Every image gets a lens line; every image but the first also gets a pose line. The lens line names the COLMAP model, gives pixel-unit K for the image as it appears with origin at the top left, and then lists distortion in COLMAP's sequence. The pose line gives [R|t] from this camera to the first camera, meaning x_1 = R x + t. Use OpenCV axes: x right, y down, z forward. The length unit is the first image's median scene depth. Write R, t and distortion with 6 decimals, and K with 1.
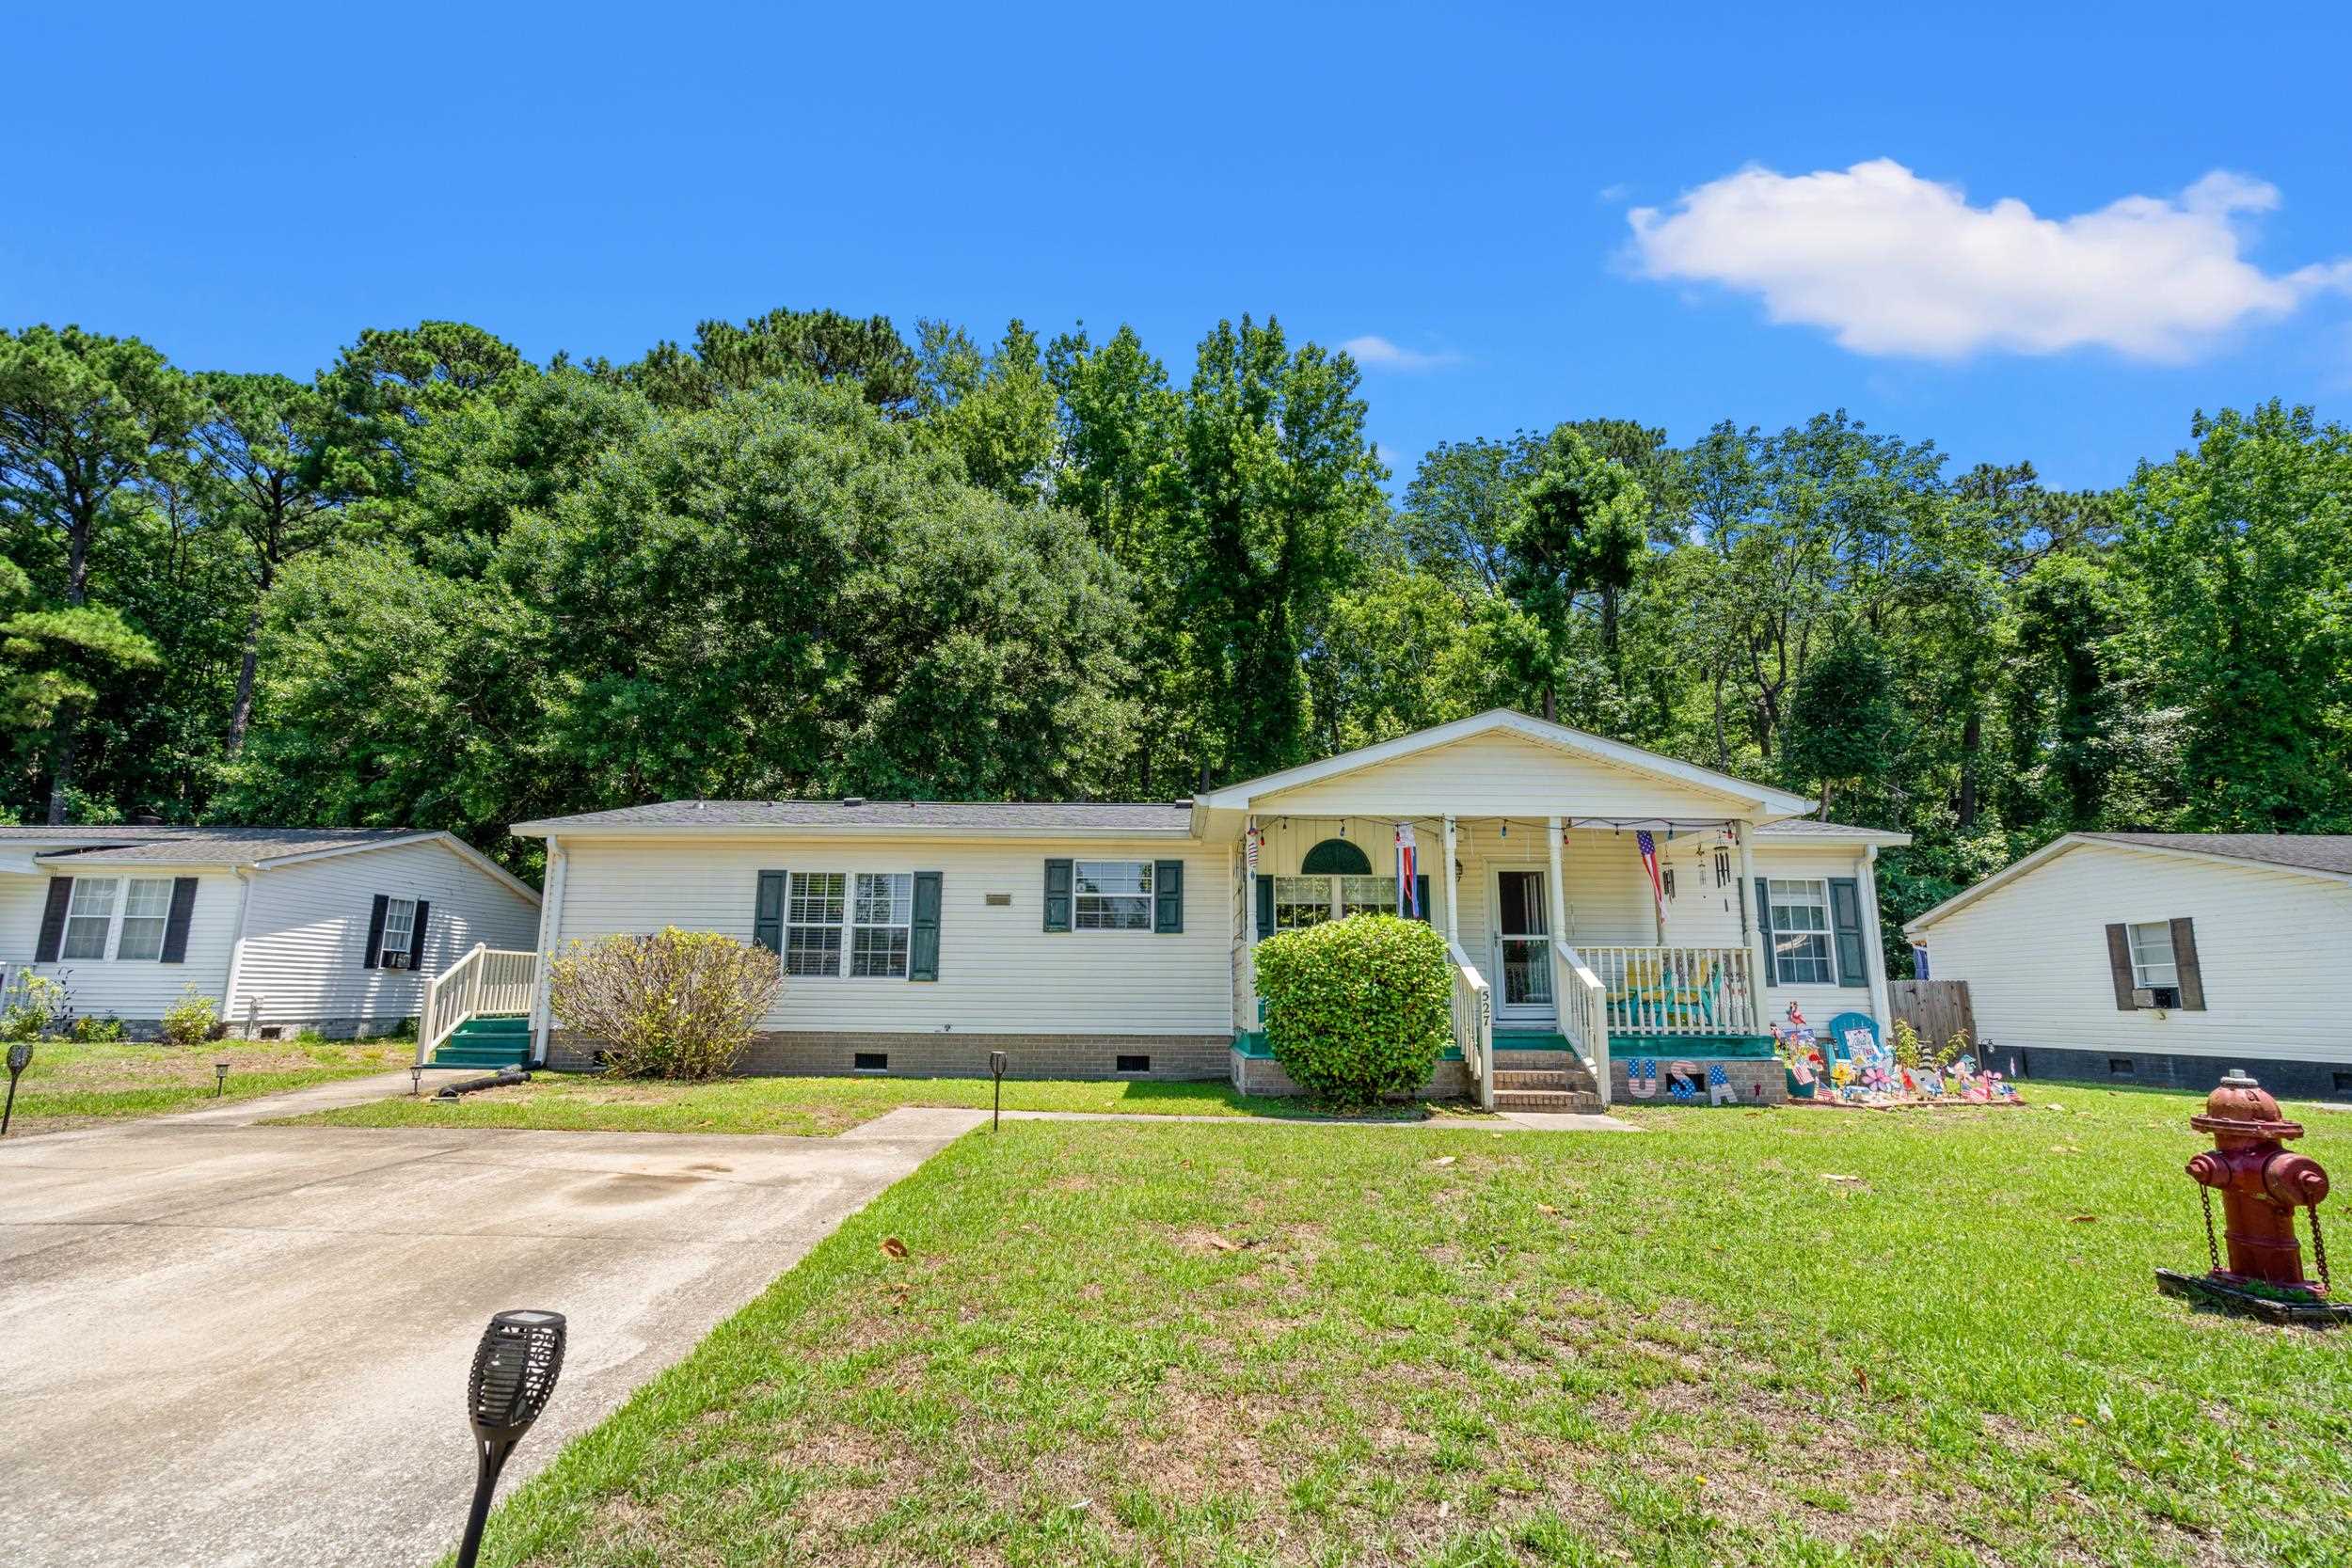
lens RADIAL K [[1081.1, 0, 1177.6], [0, 1081.1, 768.5], [0, 0, 1]] dist [-0.006363, 0.001053]
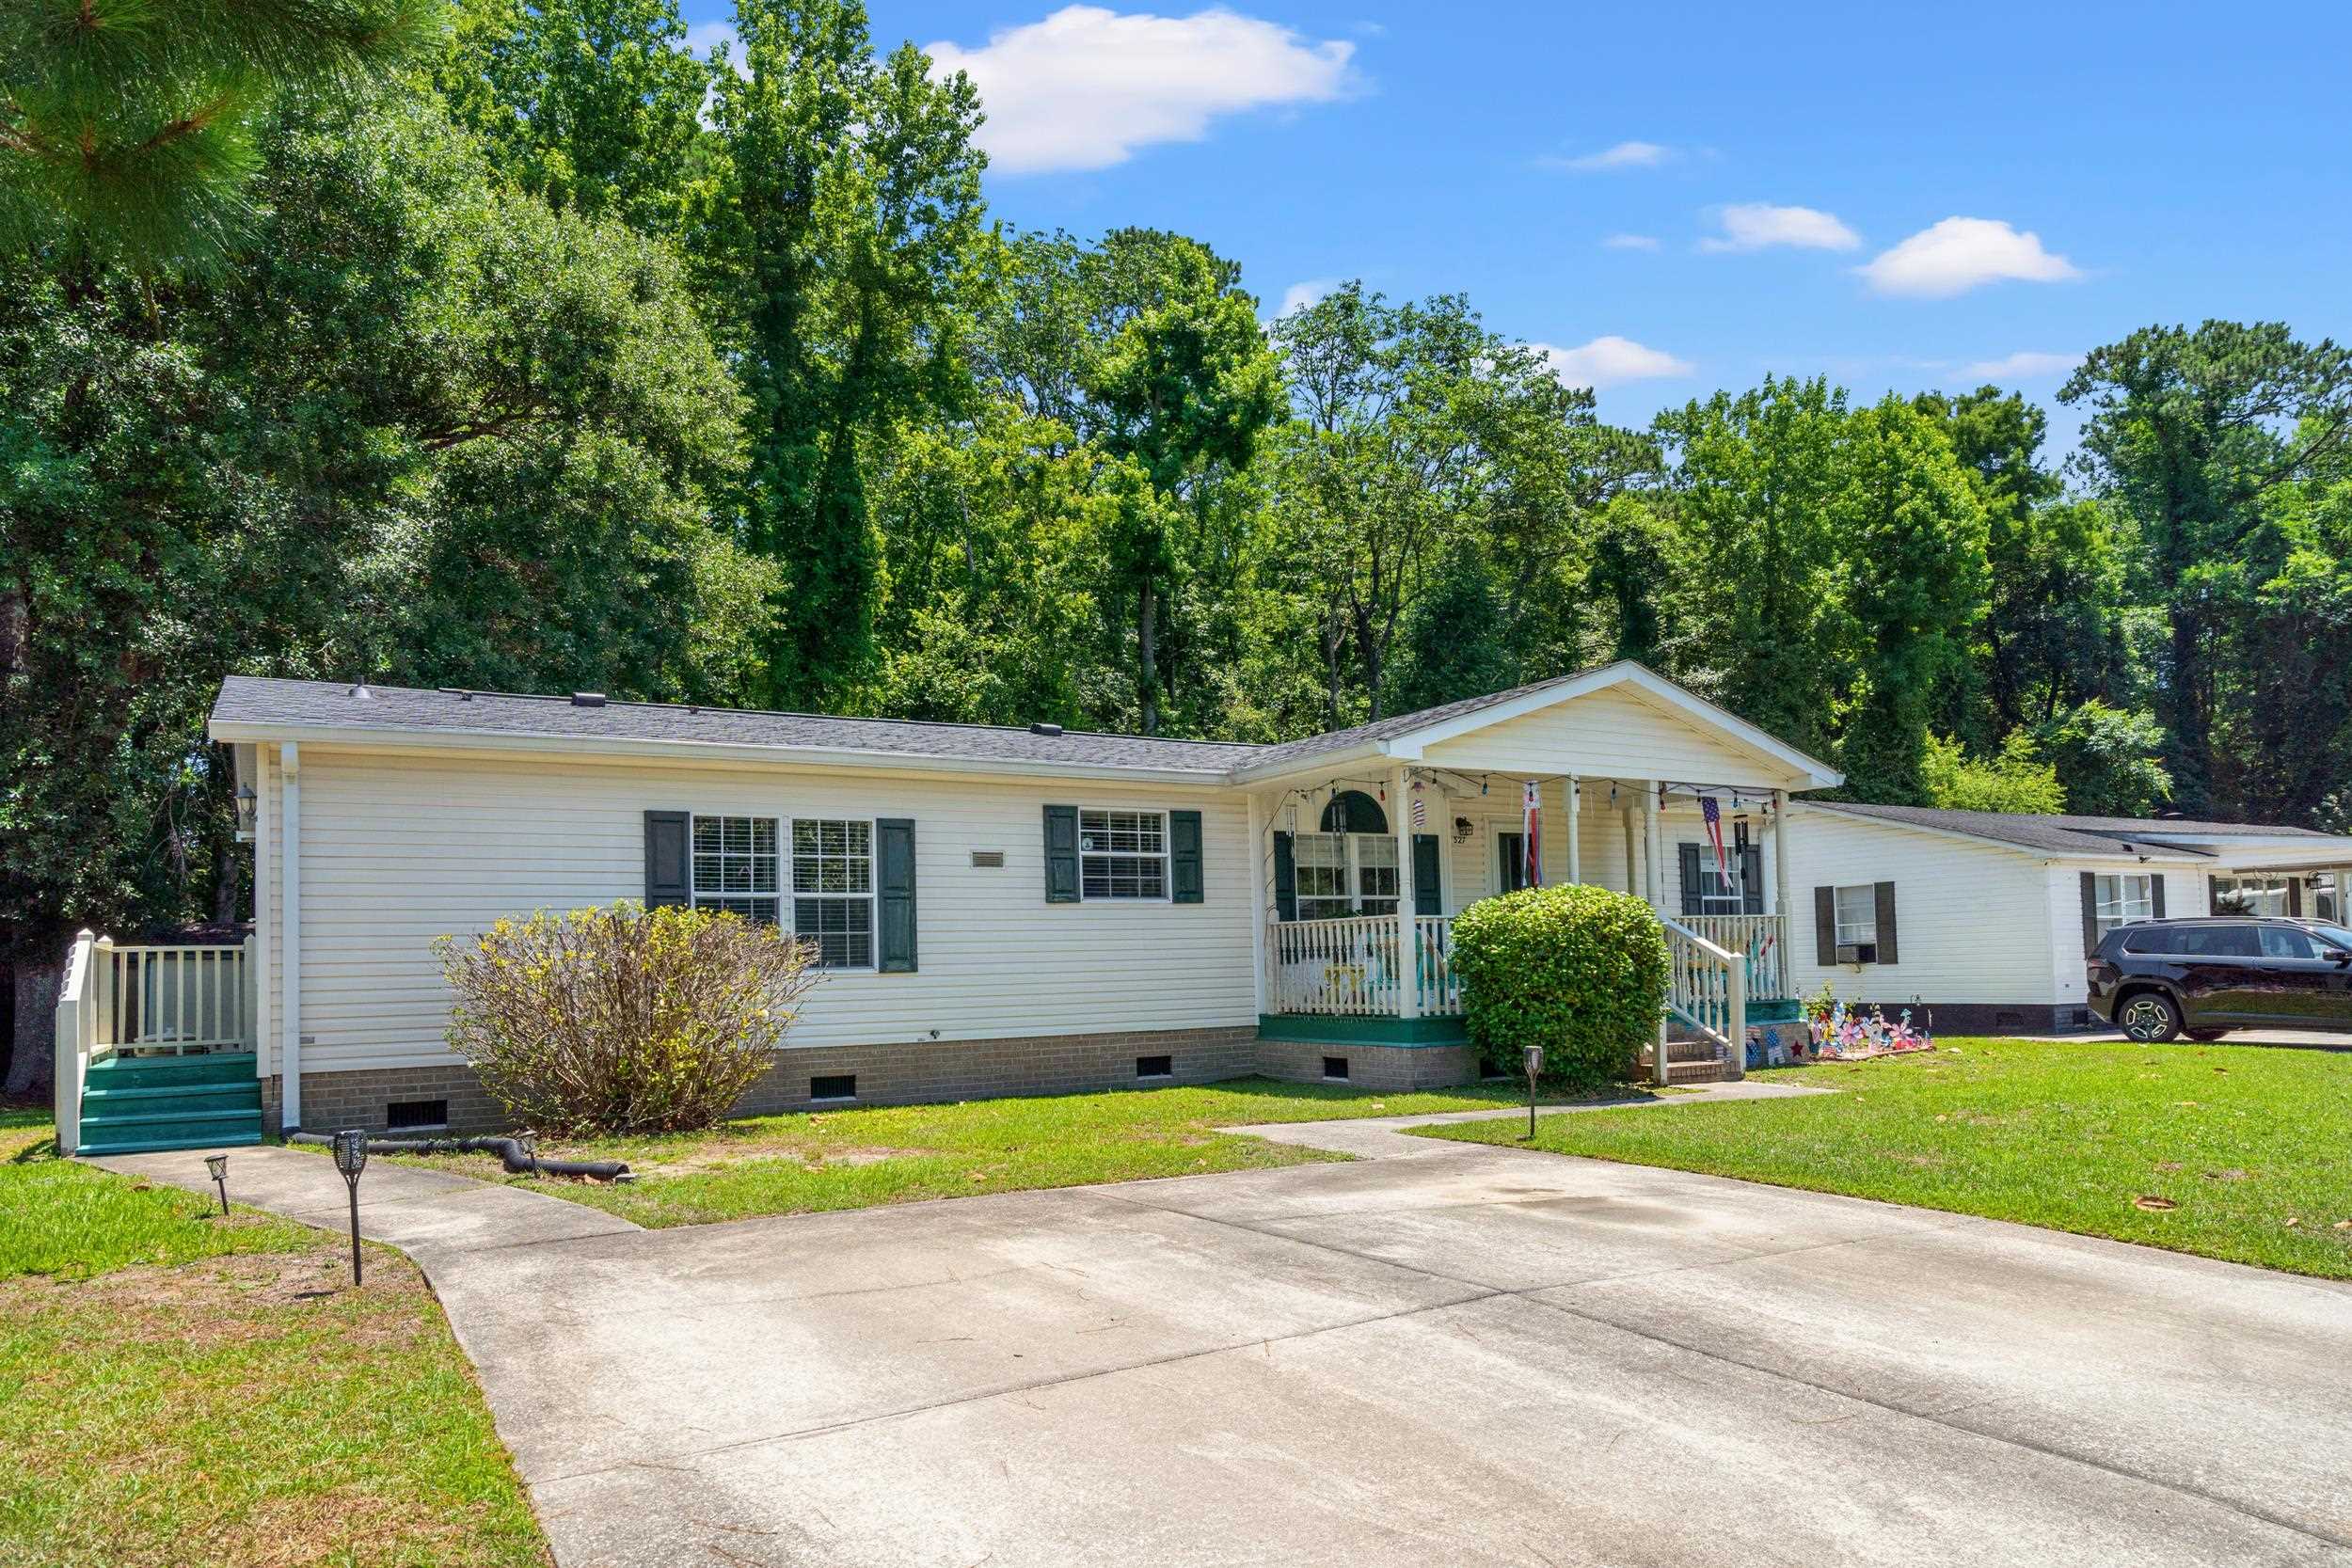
lens RADIAL K [[1496.7, 0, 1168.1], [0, 1496.7, 879.0], [0, 0, 1]] dist [-0.001586, -0.001099]
pose [[0.858554, 0.001219, 0.512721, -0.576165], [-0.076803, 0.989020, 0.126256, -0.001799], [-0.506937, -0.147776, 0.849221, 0.081291]]
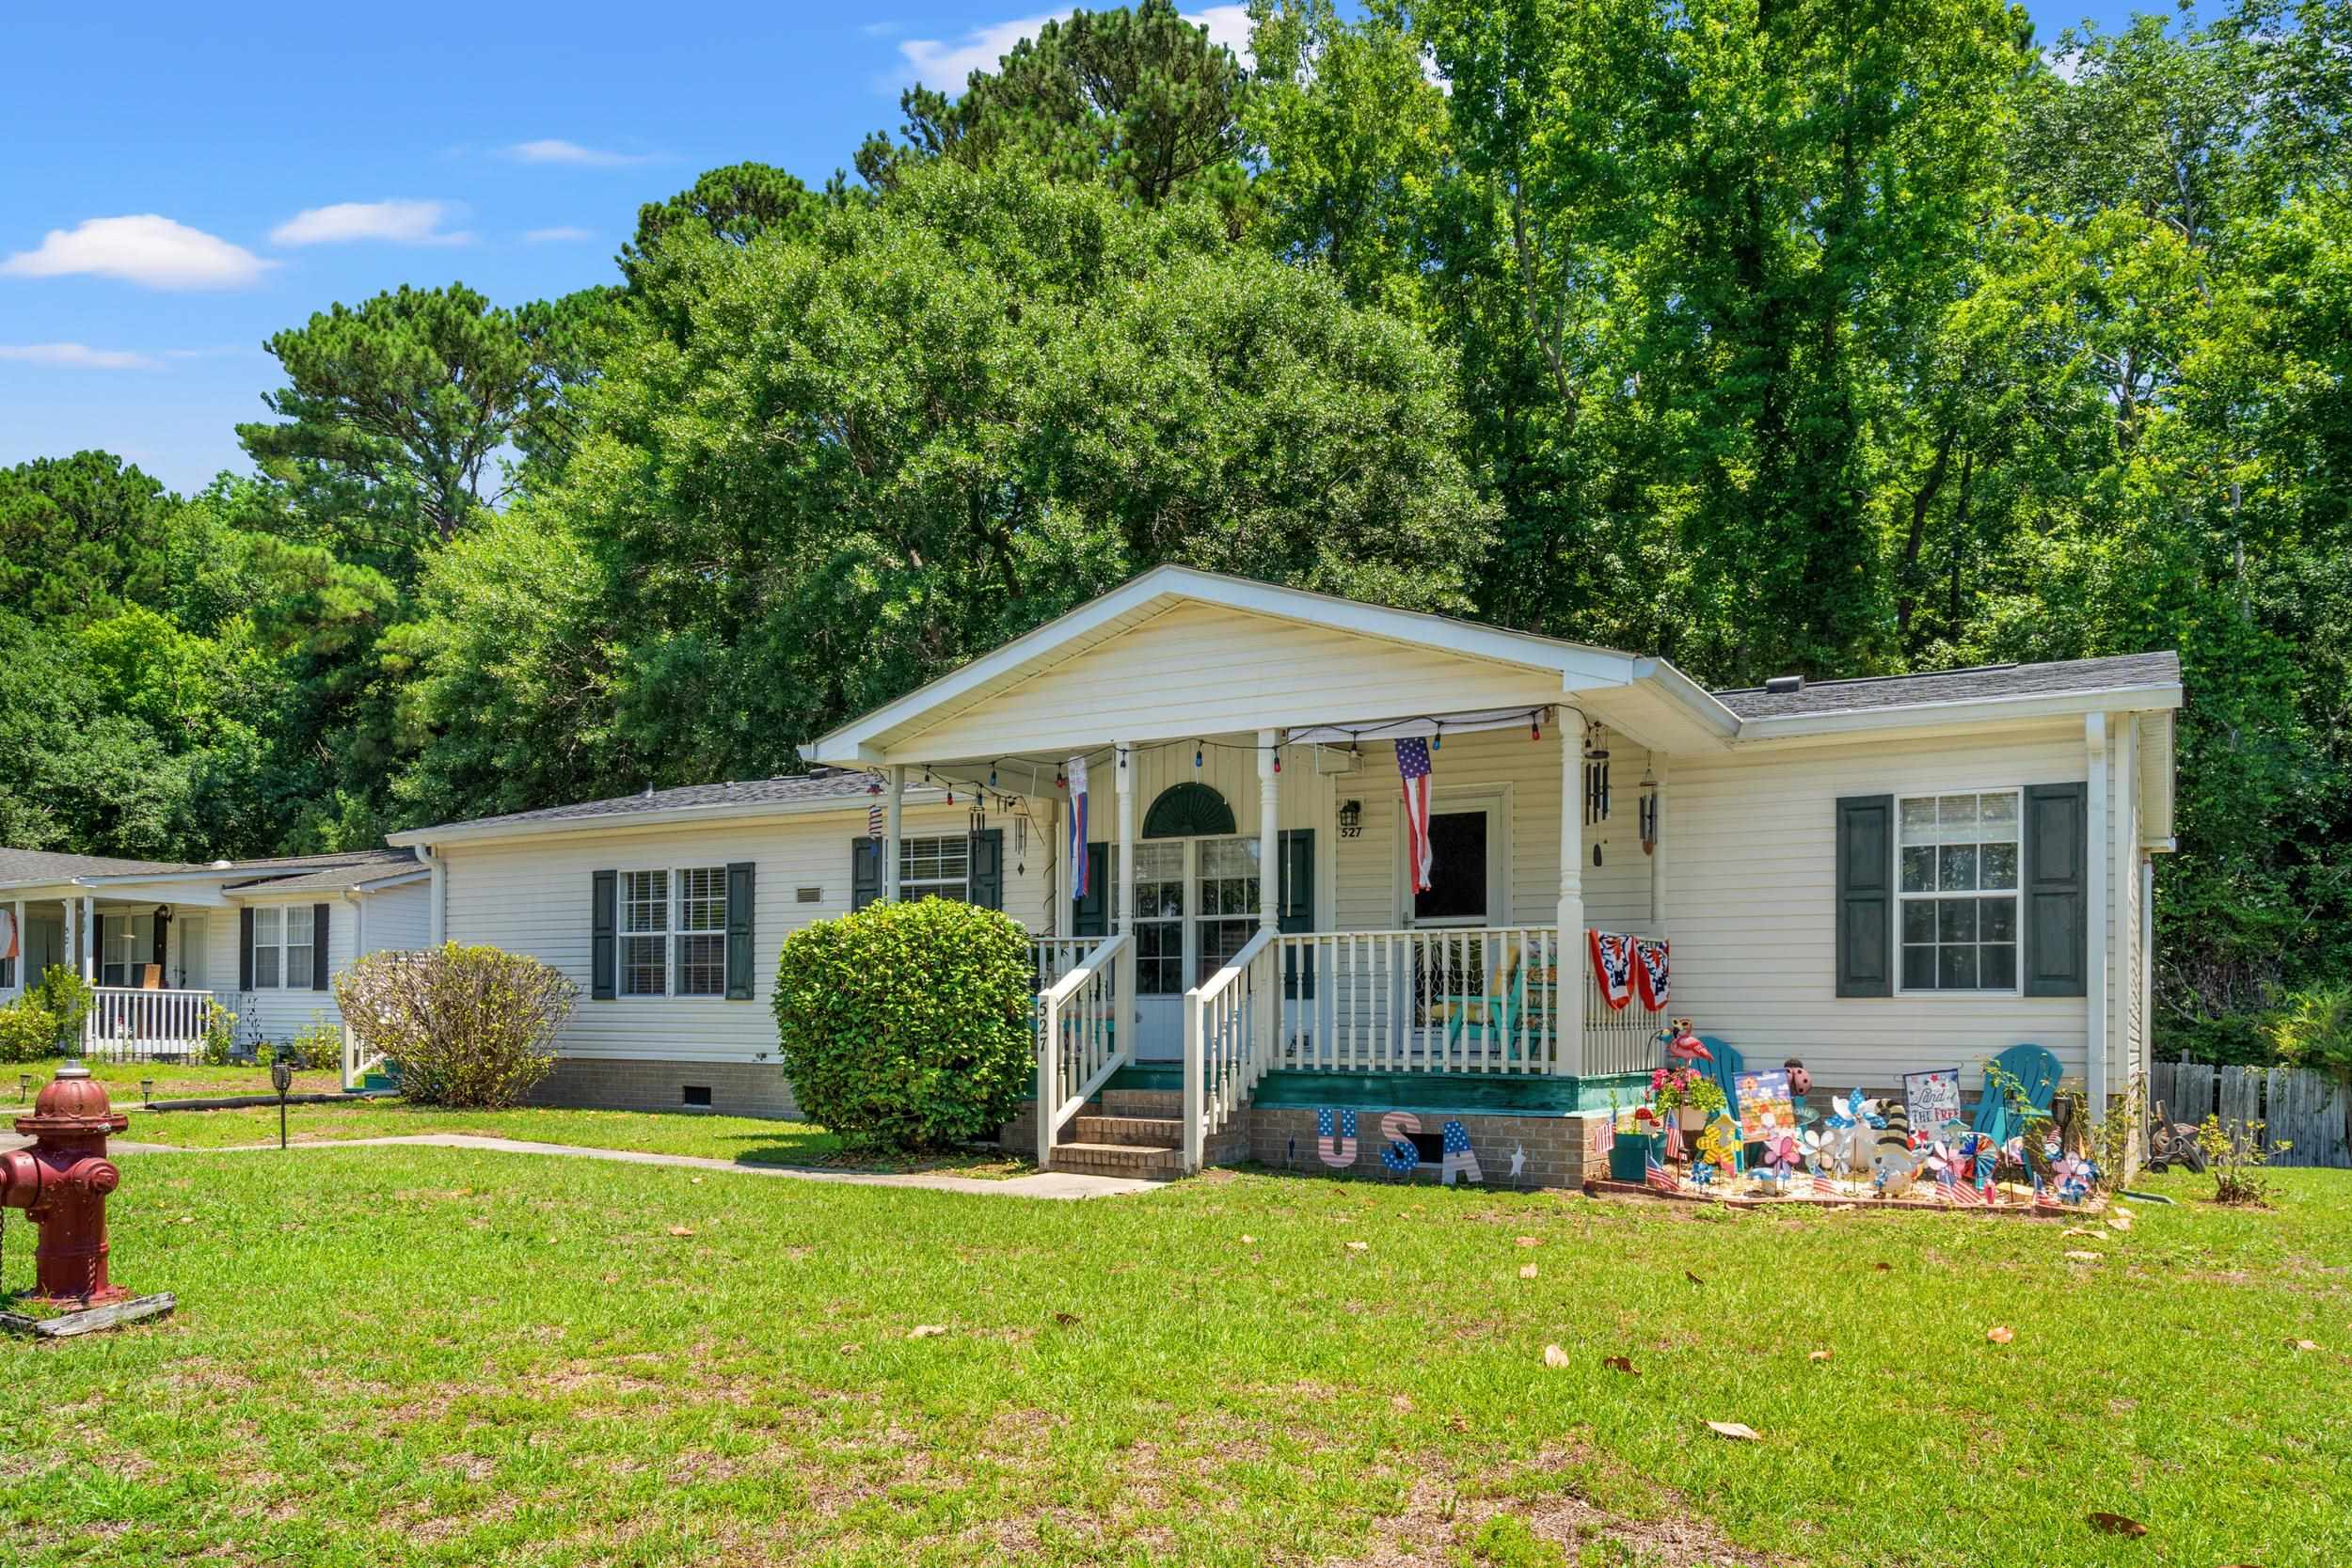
lens RADIAL K [[1725.6, 0, 1182.3], [0, 1725.6, 970.8], [0, 0, 1]] dist [0.004566, -0.000718]
pose [[0.853725, -0.017872, -0.520417, 0.695157], [0.105473, 0.984630, 0.139211, 0.031869], [0.509930, -0.173738, 0.842488, 0.093298]]
